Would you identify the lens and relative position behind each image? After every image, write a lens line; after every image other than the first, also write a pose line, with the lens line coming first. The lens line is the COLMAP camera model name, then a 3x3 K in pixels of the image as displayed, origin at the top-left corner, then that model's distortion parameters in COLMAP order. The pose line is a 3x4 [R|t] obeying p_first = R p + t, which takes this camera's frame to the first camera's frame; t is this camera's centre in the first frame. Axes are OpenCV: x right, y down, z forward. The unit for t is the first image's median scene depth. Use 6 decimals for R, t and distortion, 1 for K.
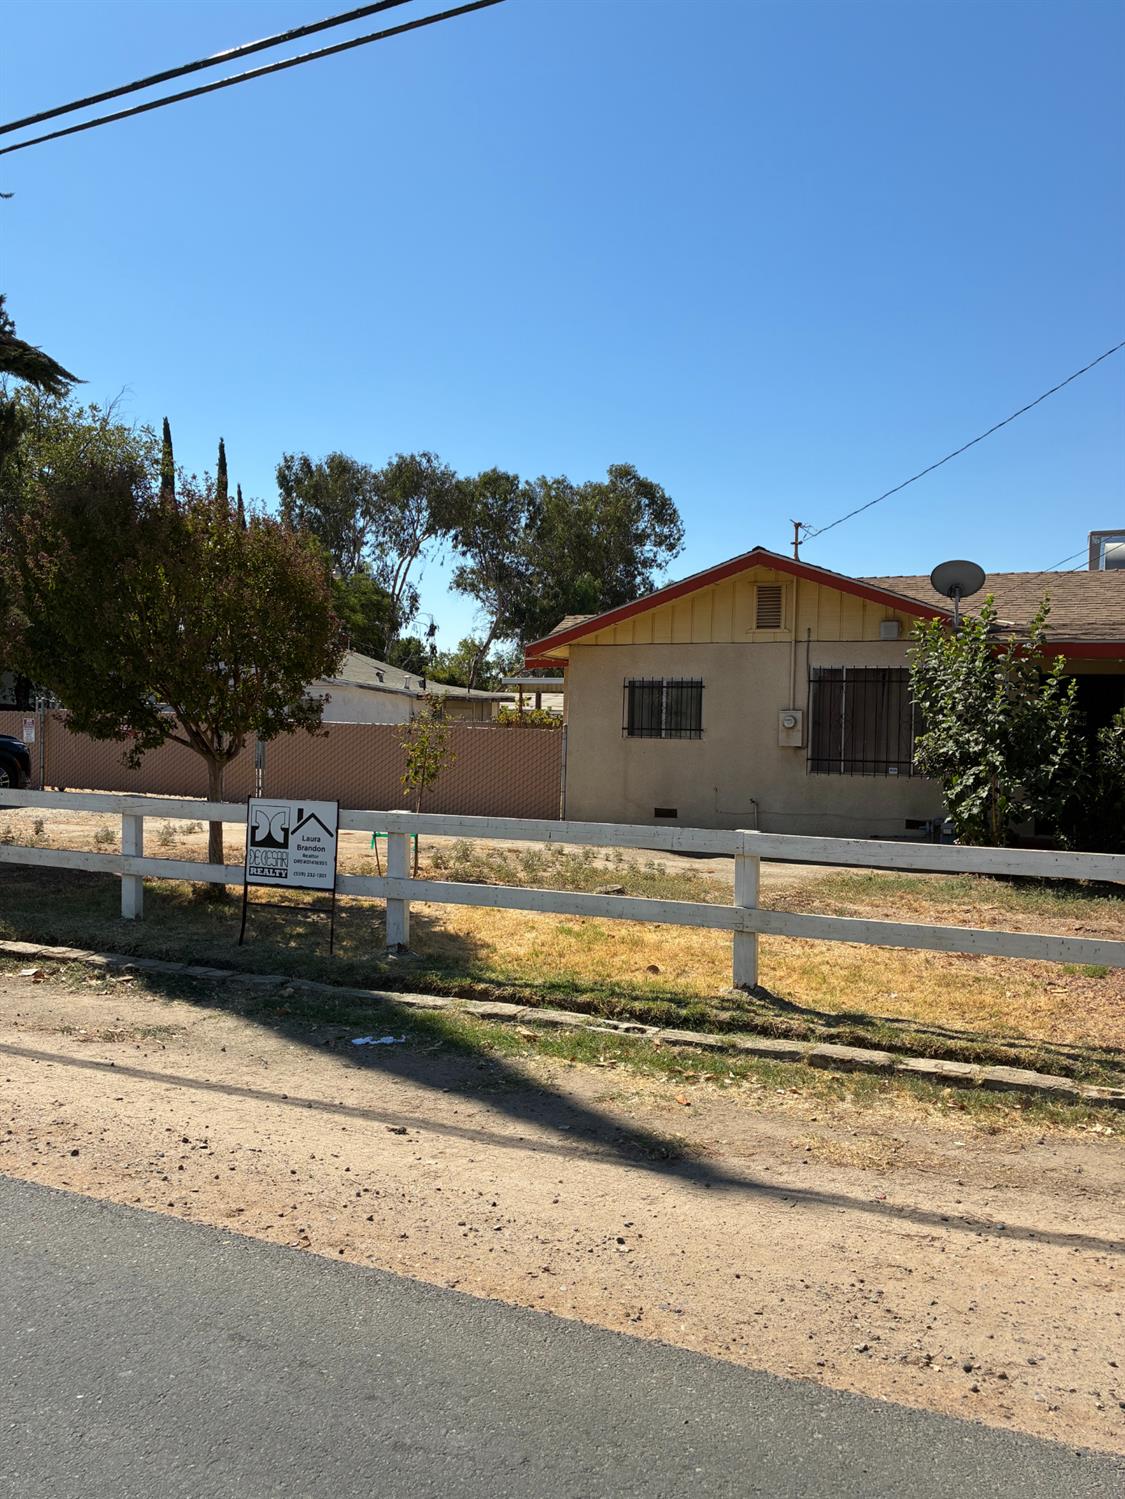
lens RADIAL K [[1142.6, 0, 562.7], [0, 1142.6, 752.6], [0, 0, 1]] dist [0.029609, 0.005412]
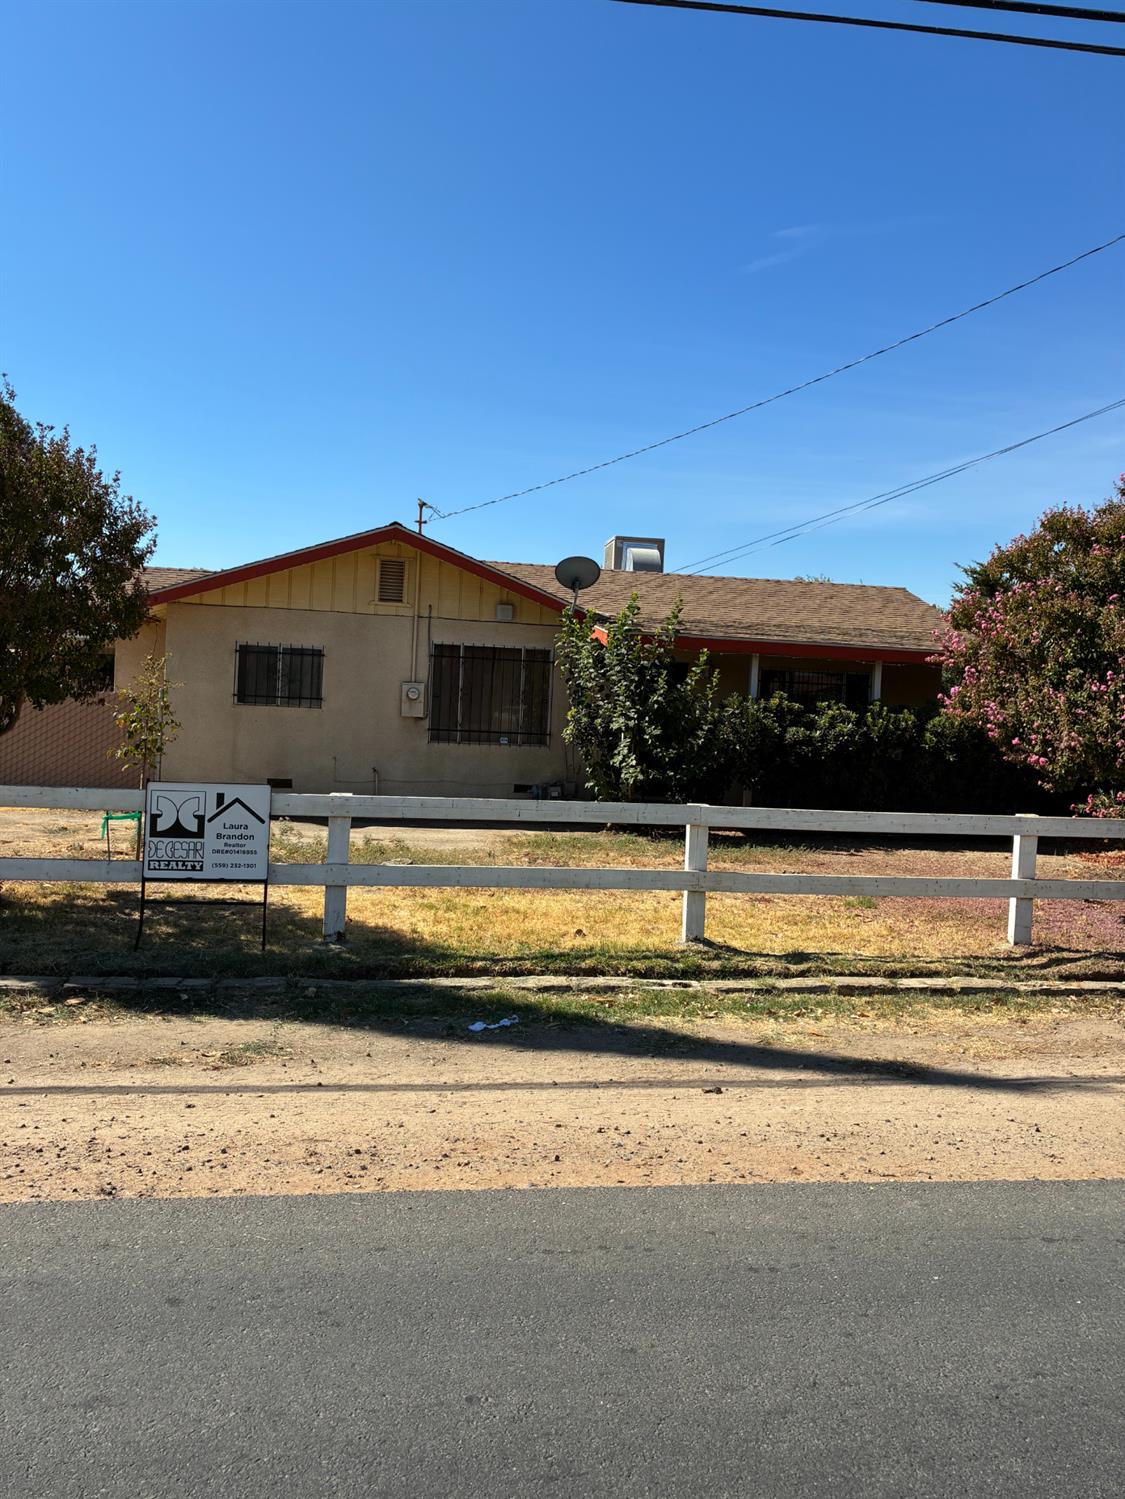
lens RADIAL K [[1142.6, 0, 567.7], [0, 1142.6, 748.9], [0, 0, 1]] dist [0.029609, 0.005412]
pose [[0.833616, -0.002720, 0.552337, -0.489190], [-0.015730, 0.999465, 0.028663, -0.015703], [-0.552120, -0.032582, 0.833128, 0.096703]]
